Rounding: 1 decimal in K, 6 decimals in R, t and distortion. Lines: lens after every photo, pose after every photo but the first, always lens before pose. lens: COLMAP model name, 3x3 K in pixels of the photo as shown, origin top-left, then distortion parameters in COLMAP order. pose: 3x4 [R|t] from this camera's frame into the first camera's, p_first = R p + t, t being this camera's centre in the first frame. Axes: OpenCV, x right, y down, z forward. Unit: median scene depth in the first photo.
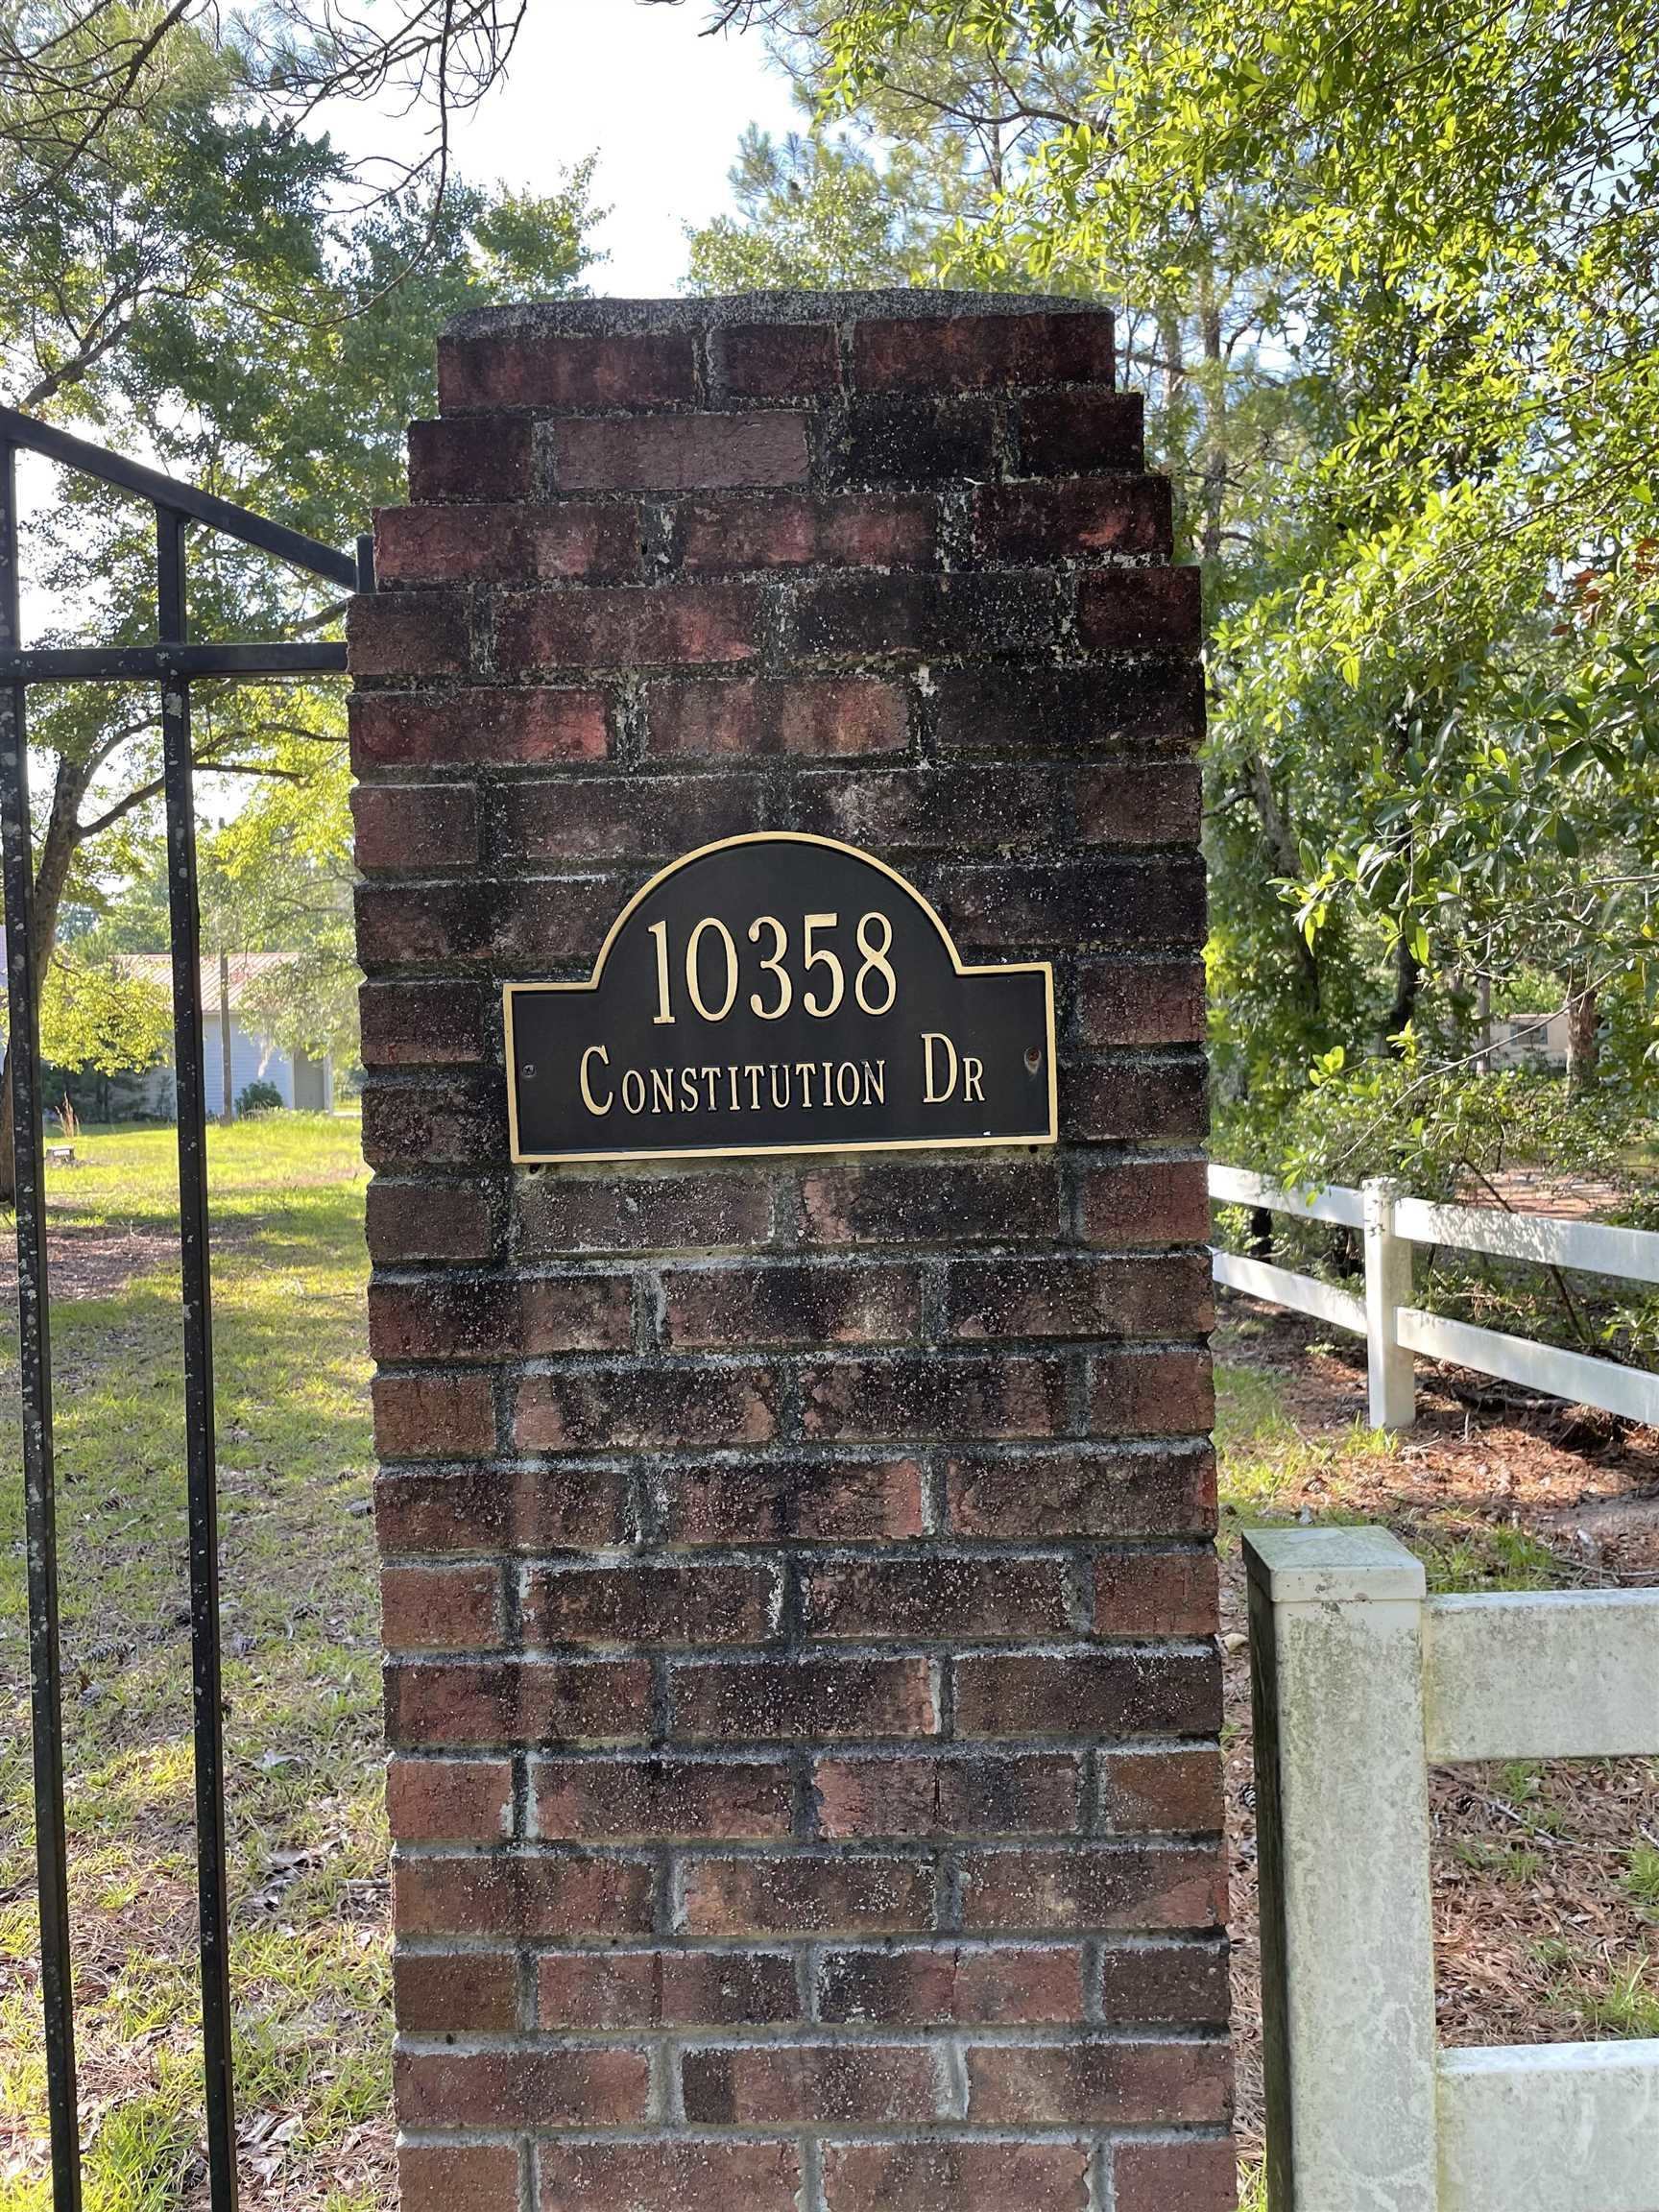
lens RADIAL K [[1673.8, 0, 839.9], [0, 1673.8, 1111.7], [0, 0, 1]] dist [0.060317, -0.015946]
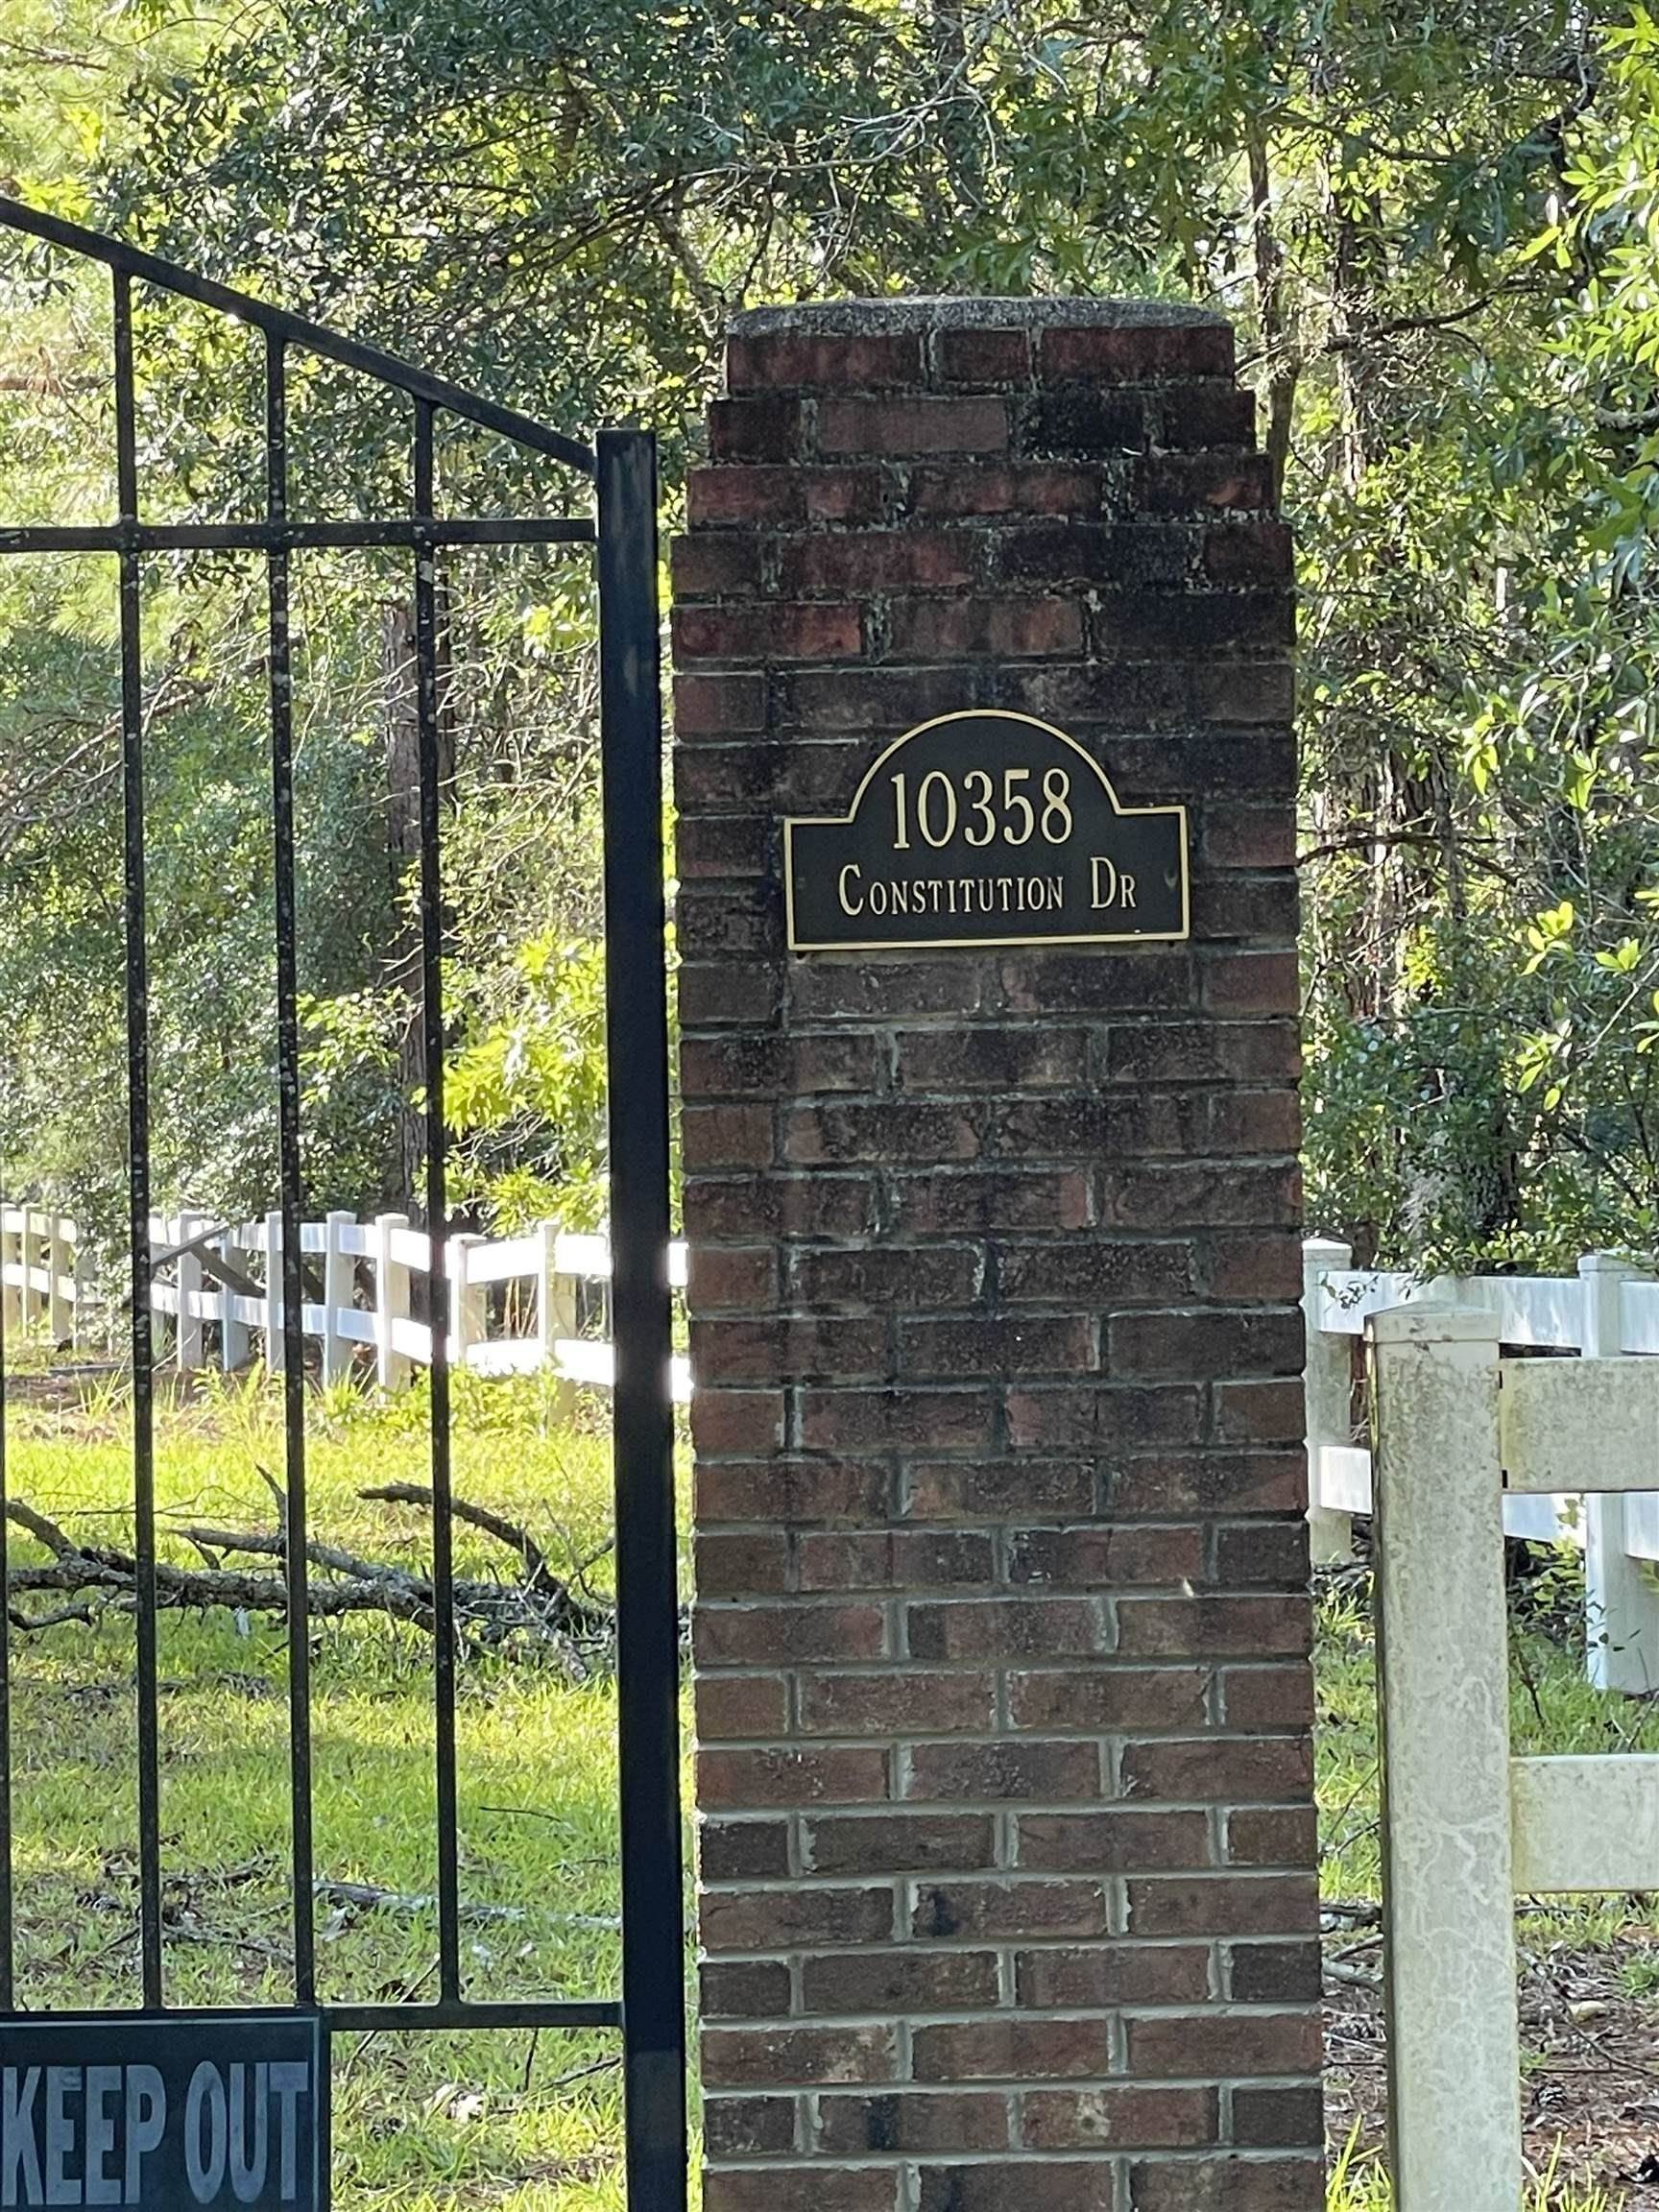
lens RADIAL K [[7545.5, 0, 823.7], [0, 7545.5, 1110.6], [0, 0, 1]] dist [0.123926, 0.000000]
pose [[0.999395, 0.008981, 0.033598, -0.369065], [-0.007644, 0.999182, -0.039711, 0.401398], [-0.033927, 0.039430, 0.998646, -5.079811]]
